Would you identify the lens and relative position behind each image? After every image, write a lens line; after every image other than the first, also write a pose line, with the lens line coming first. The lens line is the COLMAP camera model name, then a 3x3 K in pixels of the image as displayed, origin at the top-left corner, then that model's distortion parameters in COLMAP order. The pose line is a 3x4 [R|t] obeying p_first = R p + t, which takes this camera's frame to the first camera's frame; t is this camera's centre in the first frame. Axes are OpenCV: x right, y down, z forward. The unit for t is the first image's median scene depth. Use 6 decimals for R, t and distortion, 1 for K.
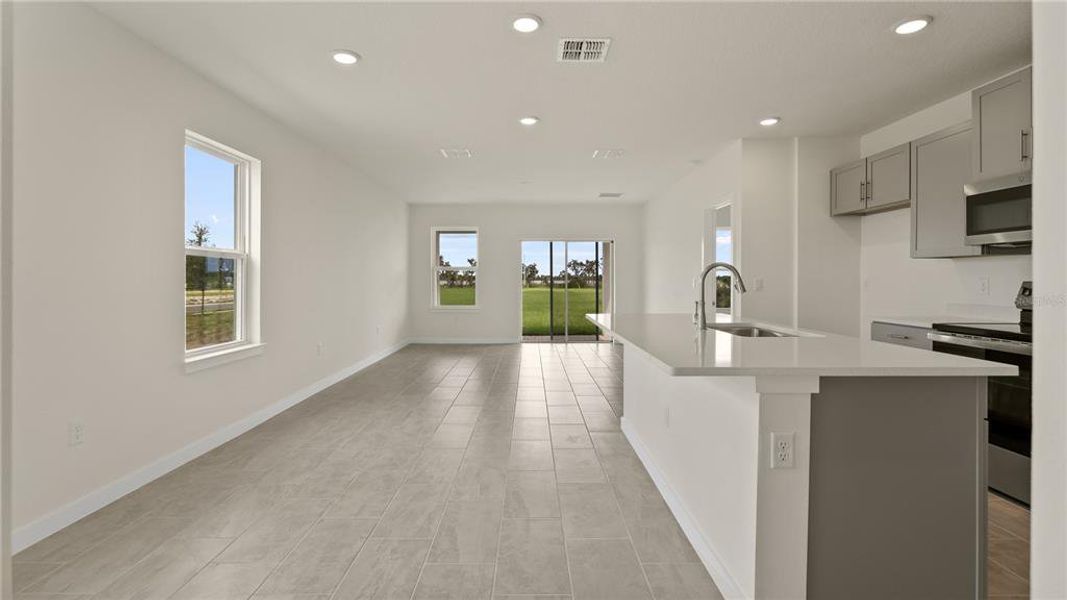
lens RADIAL K [[488.6, 0, 528.8], [0, 488.6, 297.0], [0, 0, 1]] dist [0.000409, 0.000160]
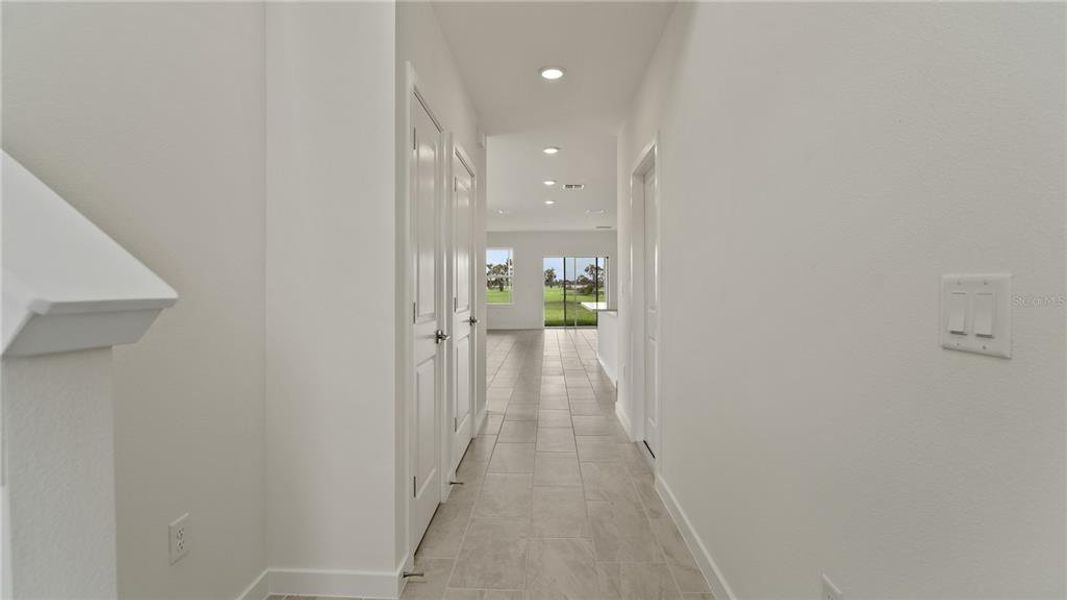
lens RADIAL K [[488.6, 0, 528.8], [0, 488.6, 297.0], [0, 0, 1]] dist [0.000409, 0.000160]
pose [[0.999286, -0.007331, -0.037076, -0.005544], [0.006969, 0.999927, -0.009893, 0.013205], [0.037146, 0.009627, 0.999263, -0.415467]]
